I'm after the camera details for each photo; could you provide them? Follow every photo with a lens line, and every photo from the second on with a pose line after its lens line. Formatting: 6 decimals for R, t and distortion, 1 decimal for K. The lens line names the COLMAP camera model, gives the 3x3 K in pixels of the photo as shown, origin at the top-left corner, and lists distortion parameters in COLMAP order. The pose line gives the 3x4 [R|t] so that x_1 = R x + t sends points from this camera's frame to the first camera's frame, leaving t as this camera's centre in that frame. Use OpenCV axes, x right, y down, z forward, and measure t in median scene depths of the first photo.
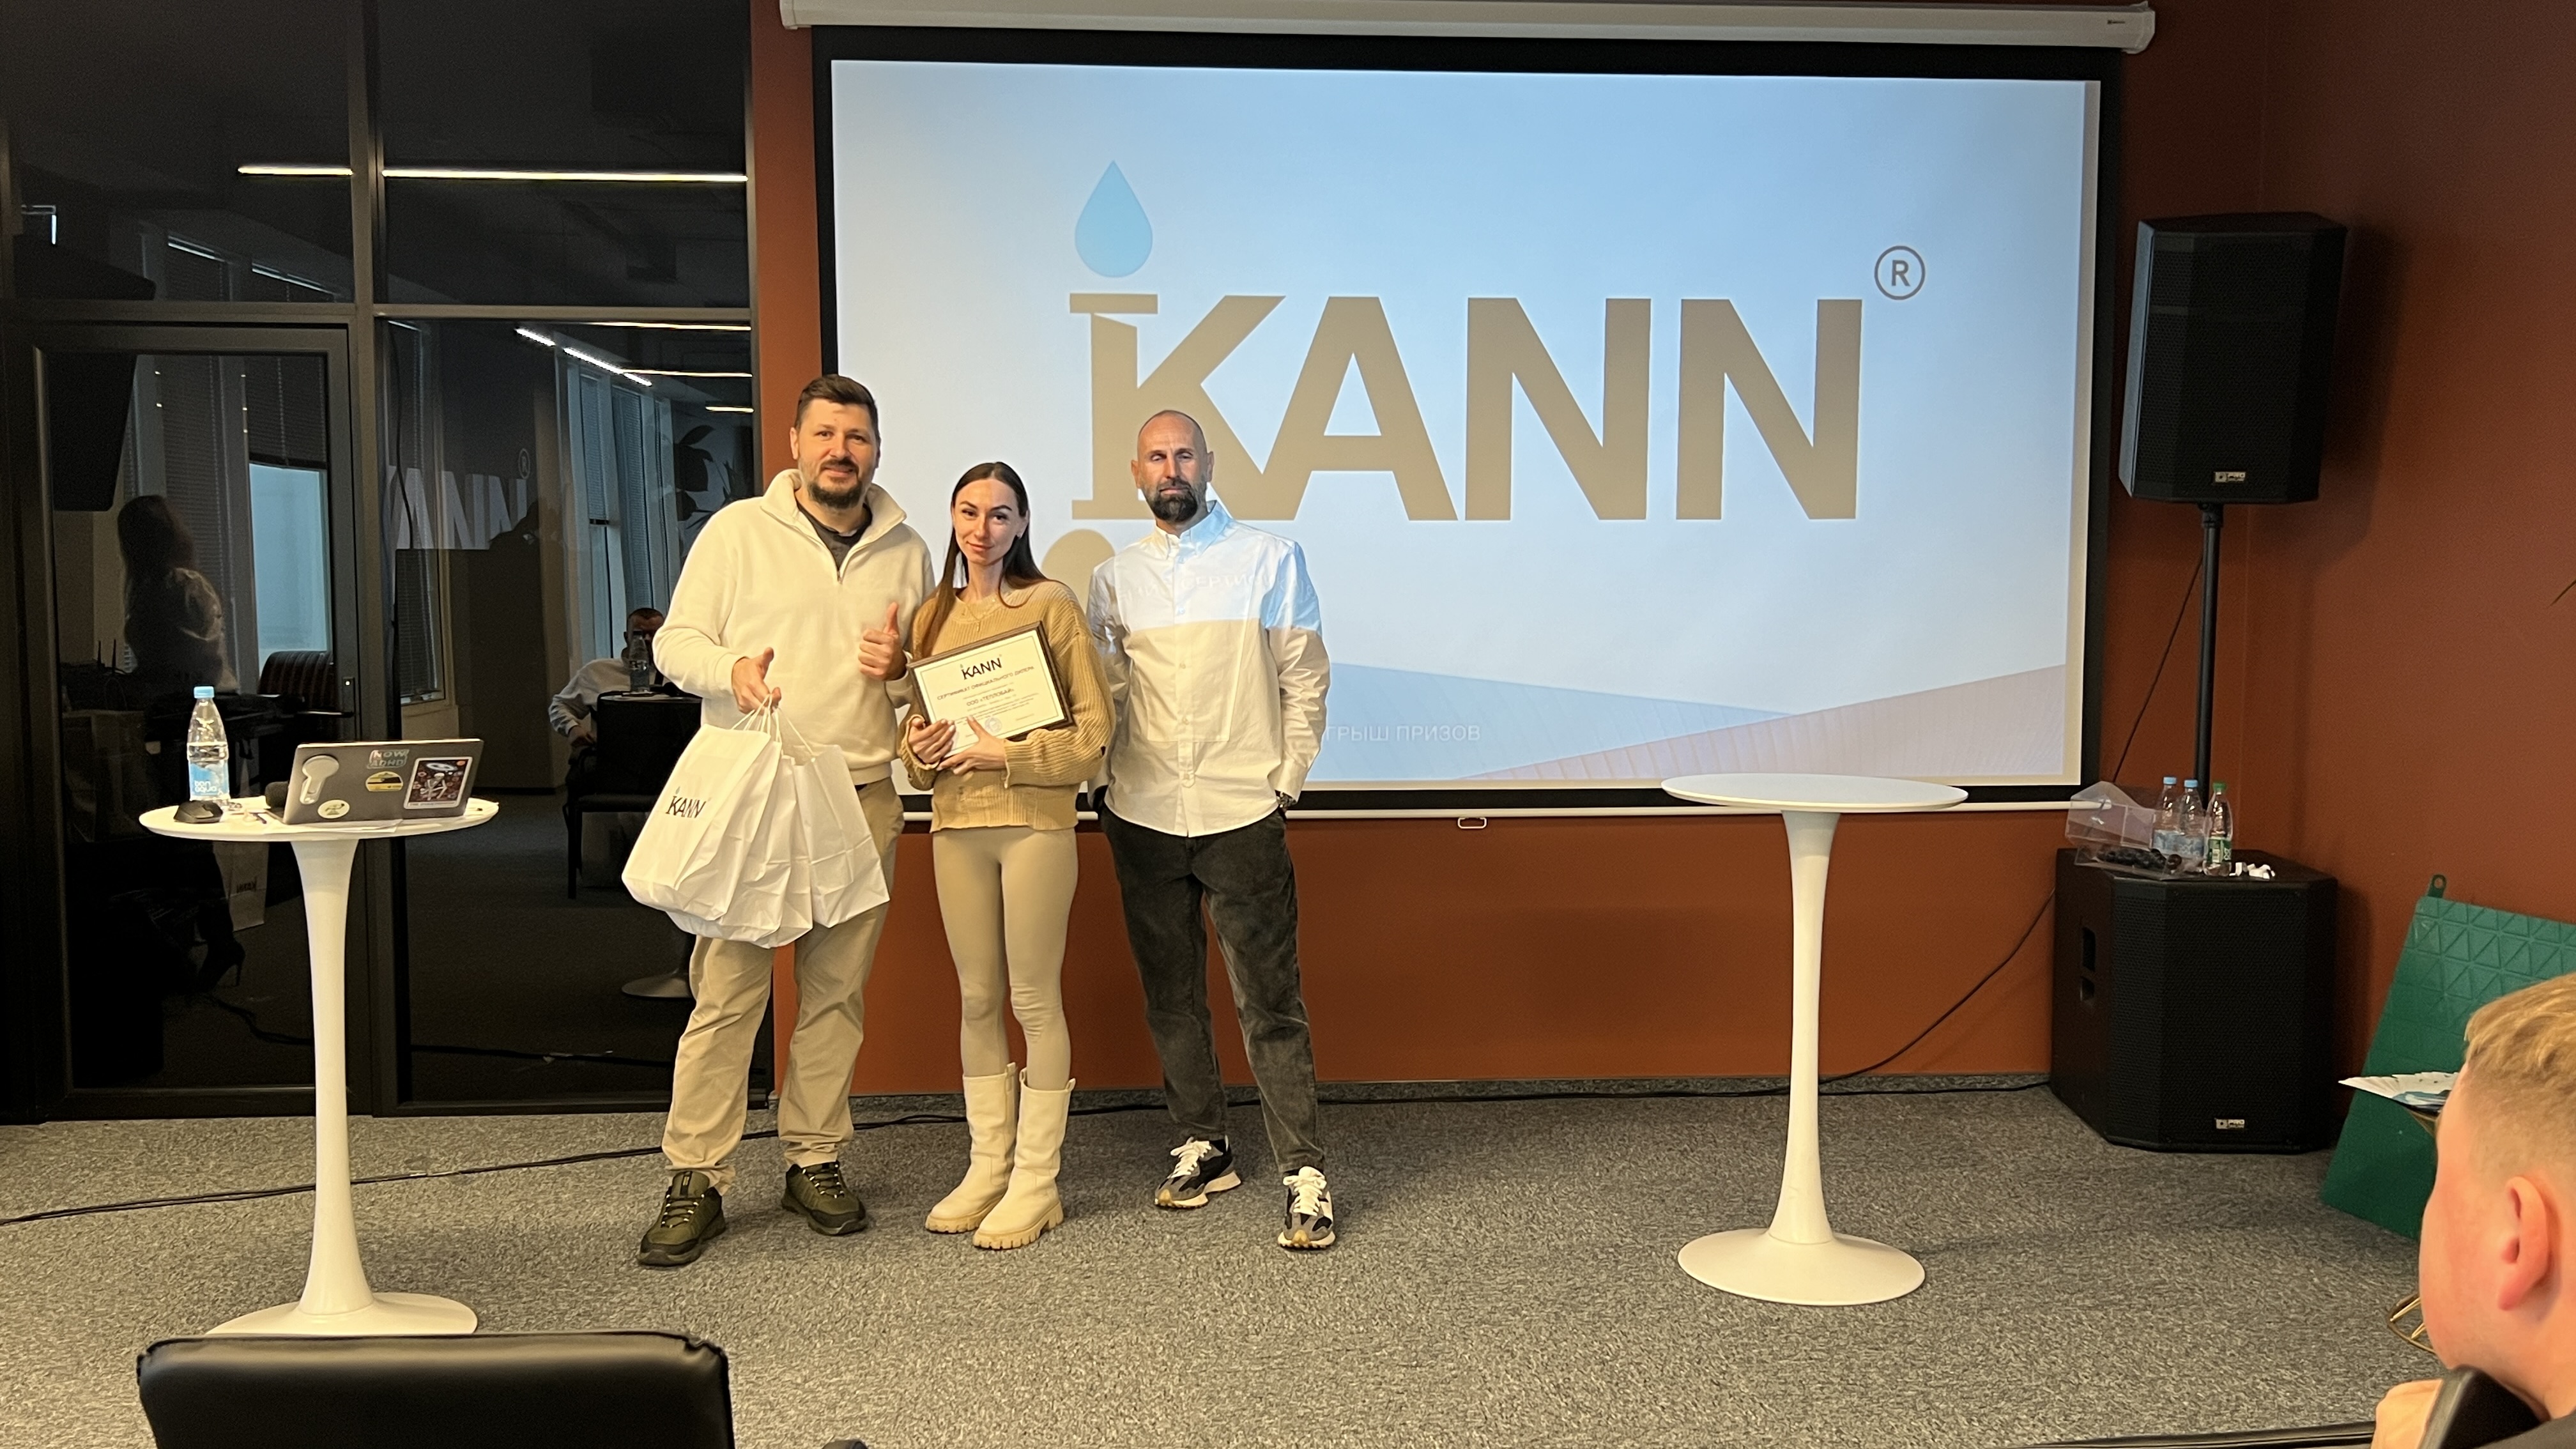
lens RADIAL K [[2289.7, 0, 1274.1], [0, 2289.7, 740.7], [0, 0, 1]] dist [0.020167, -0.038974]
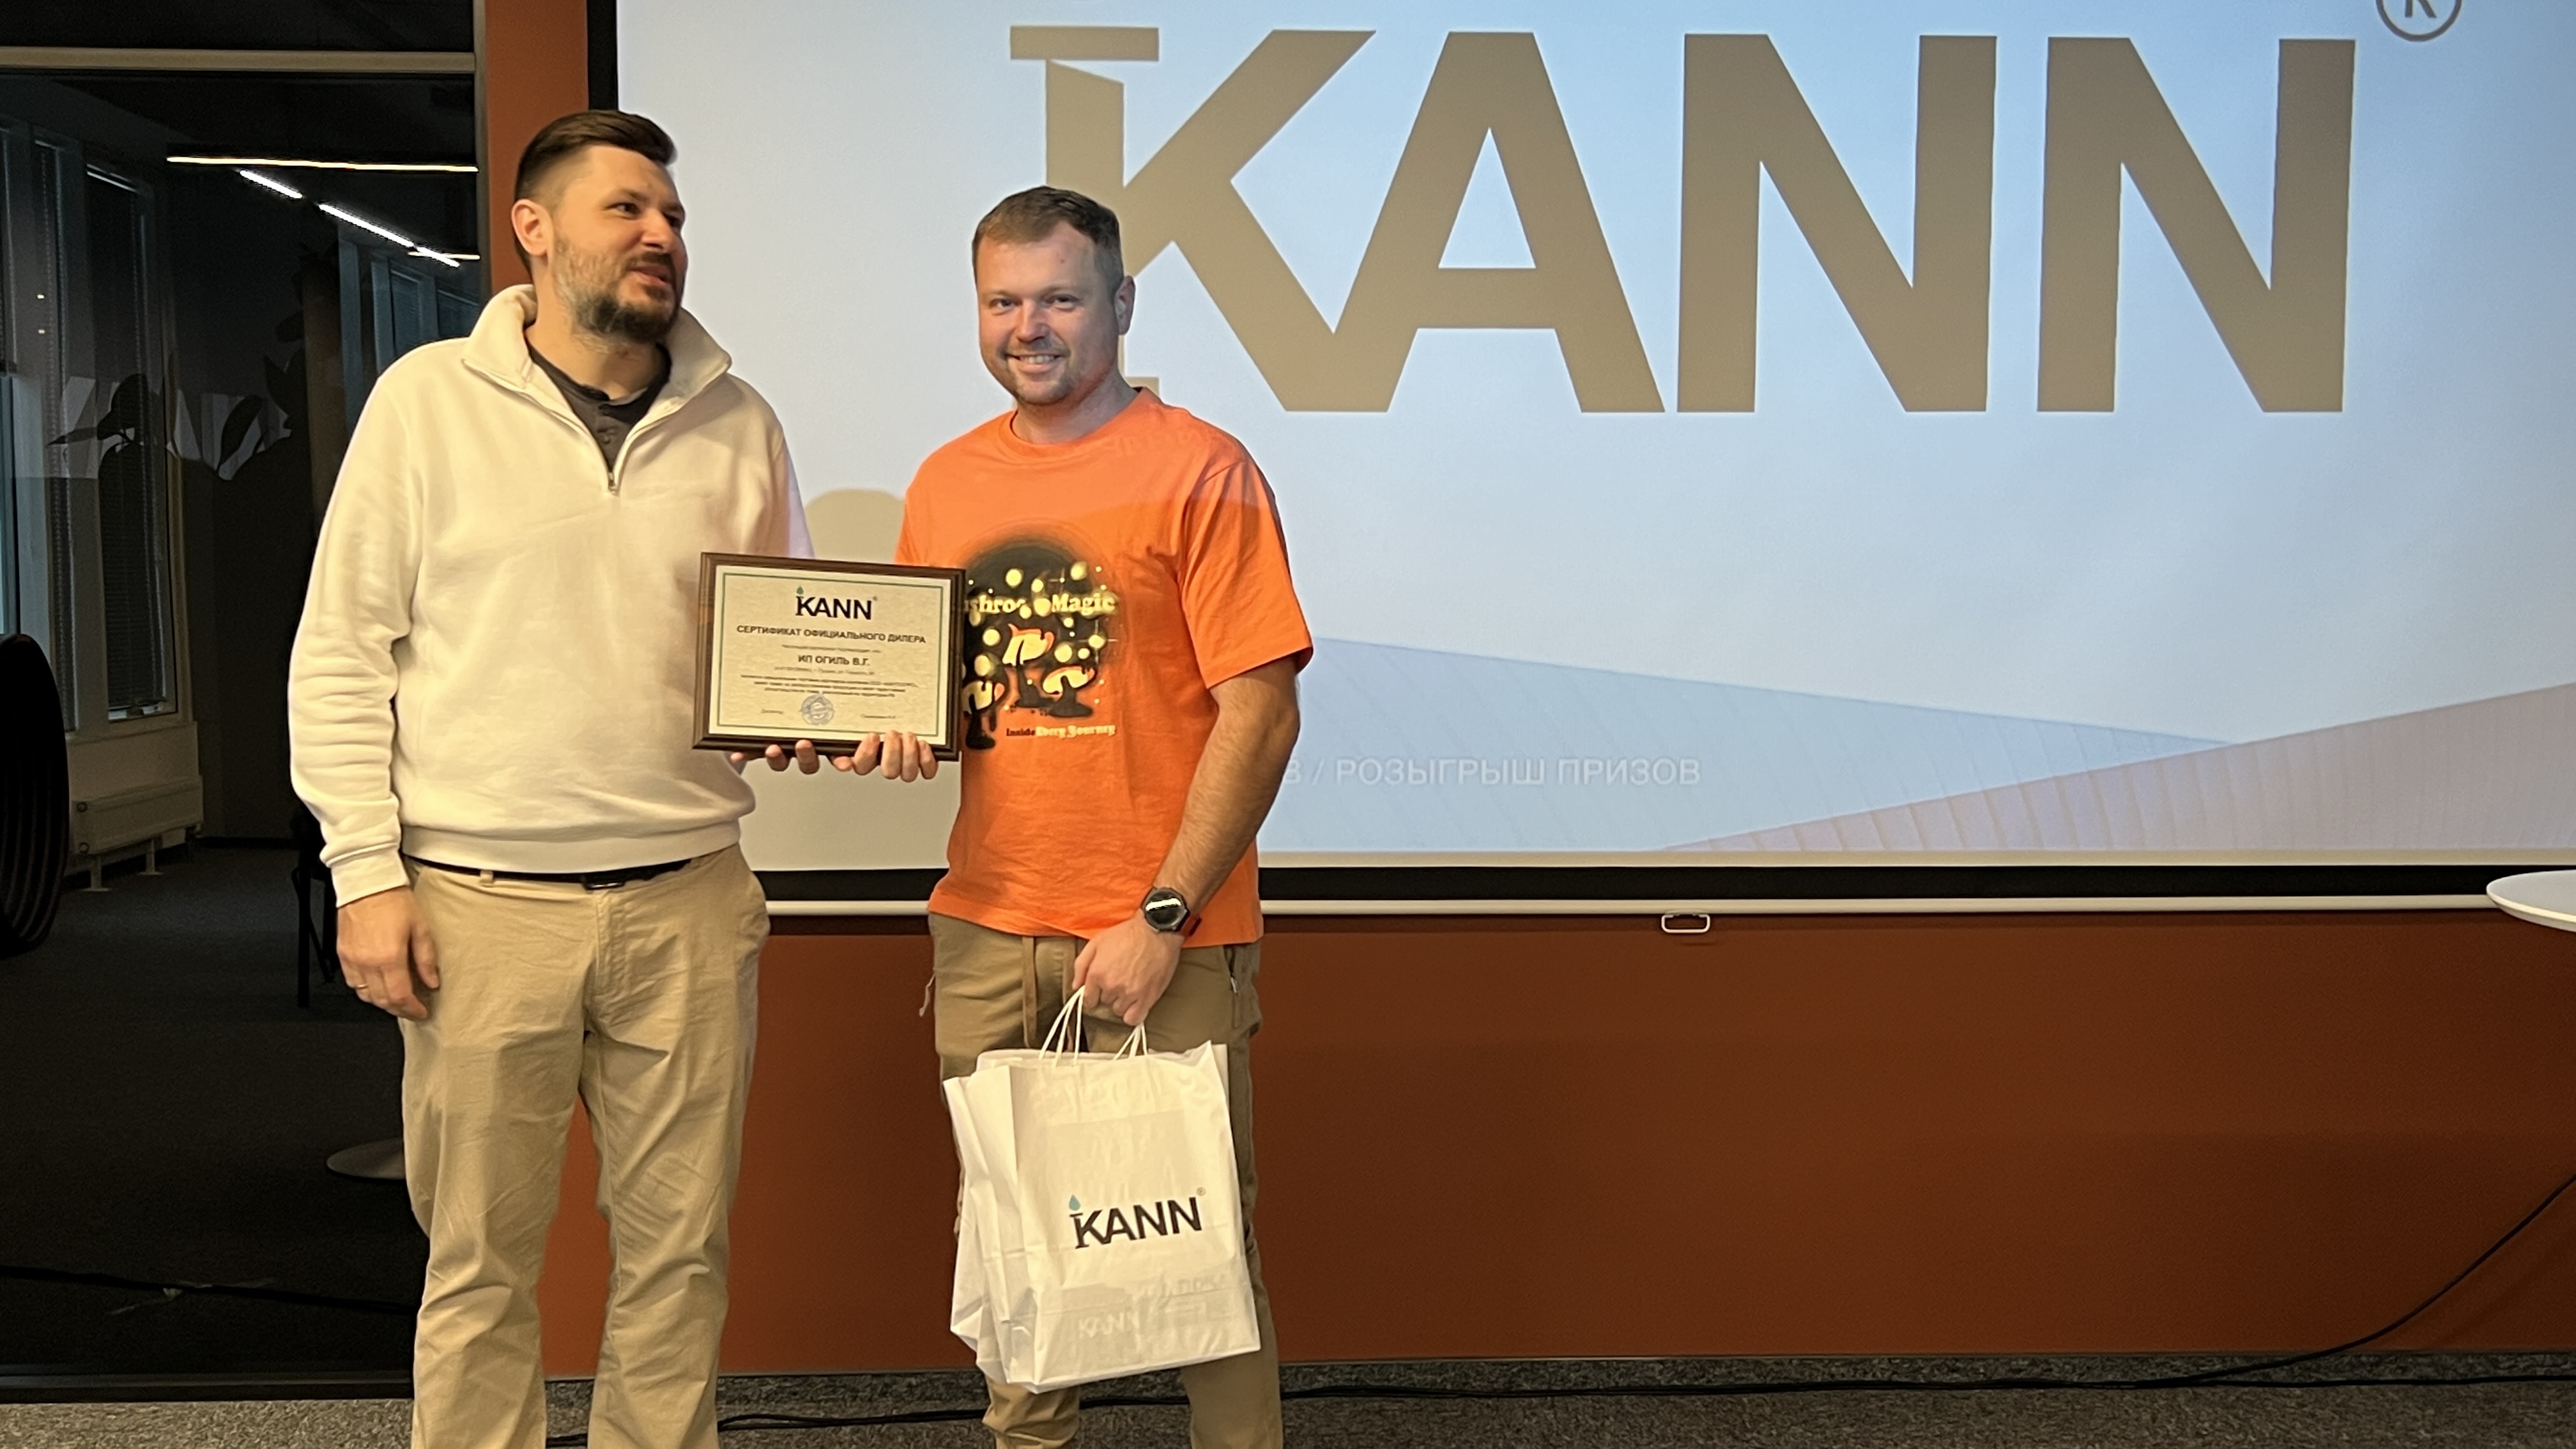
lens RADIAL K [[2804.8, 0, 1273.7], [0, 2804.8, 761.9], [0, 0, 1]] dist [0.004799, 0.000000]
pose [[0.999575, 0.004427, -0.028797, 0.000443], [-0.004566, 0.999978, -0.004767, -0.002257], [0.028776, 0.004897, 0.999574, 0.283333]]
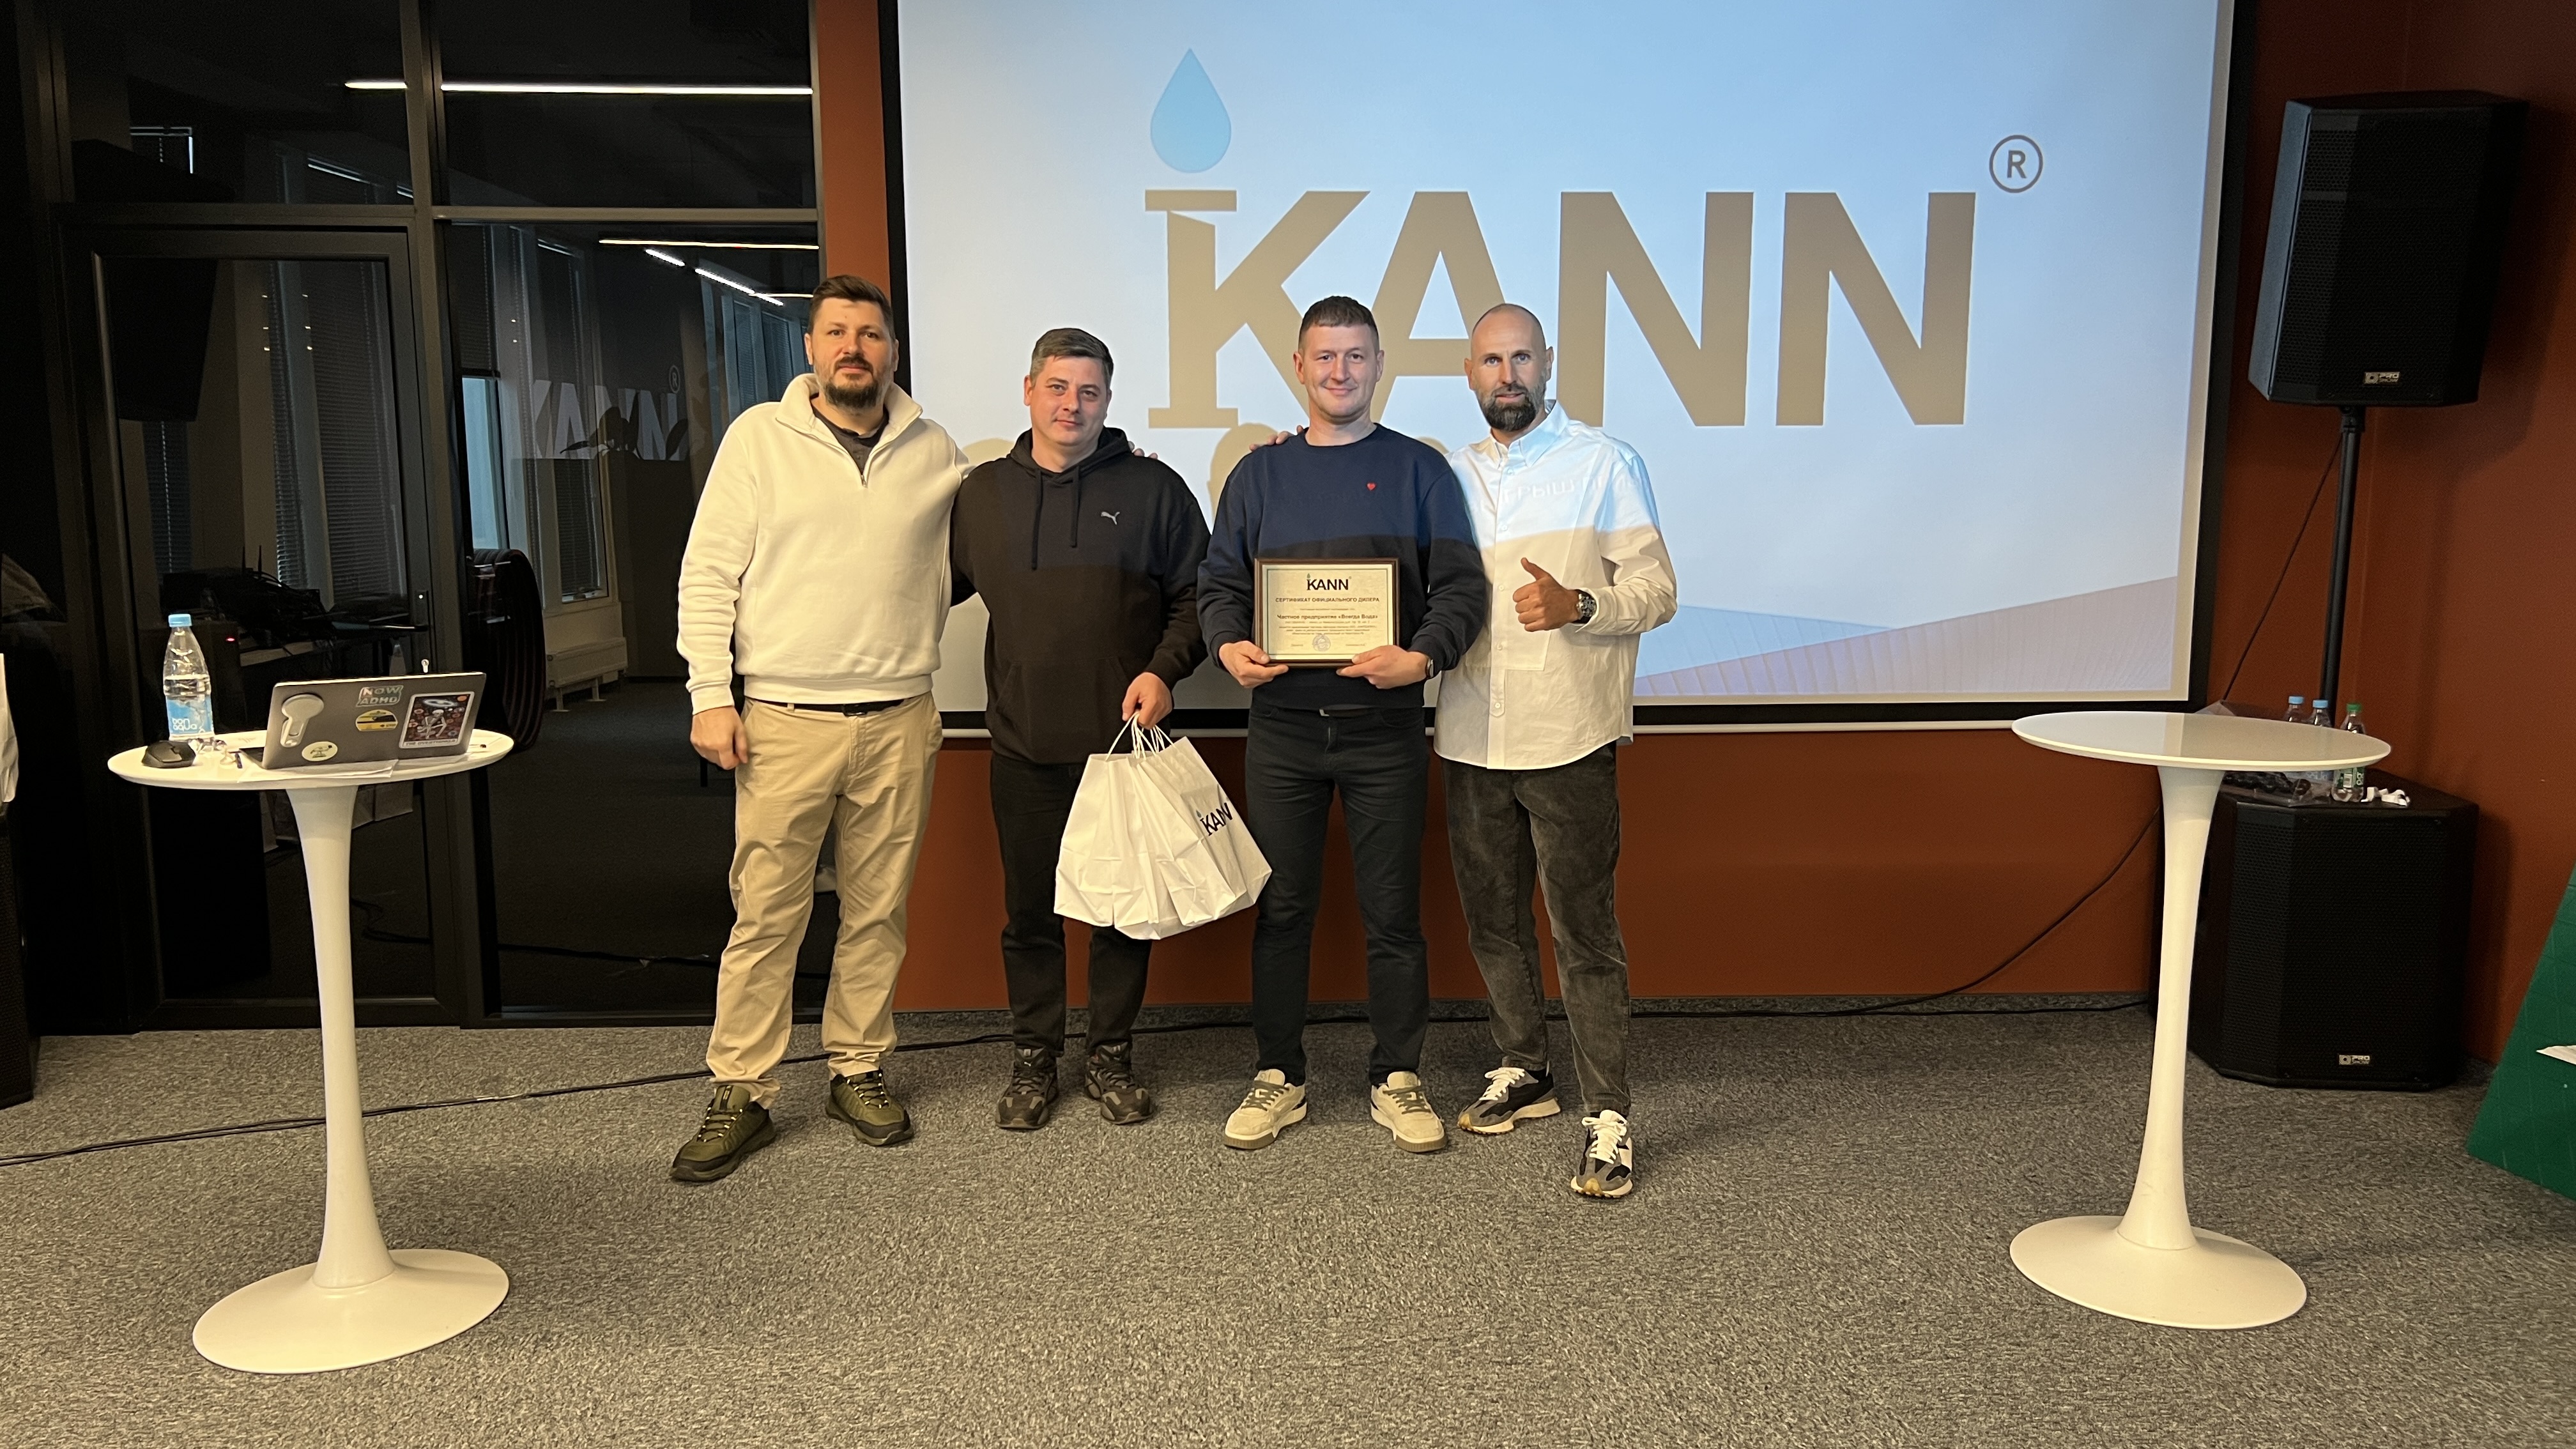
lens RADIAL K [[1956.8, 0, 1285.6], [0, 1956.8, 753.6], [0, 0, 1]] dist [0.007969, -0.008871]
pose [[0.999355, 0.003108, -0.035770, -0.000356], [-0.000677, 0.997700, 0.067783, -0.015174], [0.035898, -0.067715, 0.997059, 0.168760]]
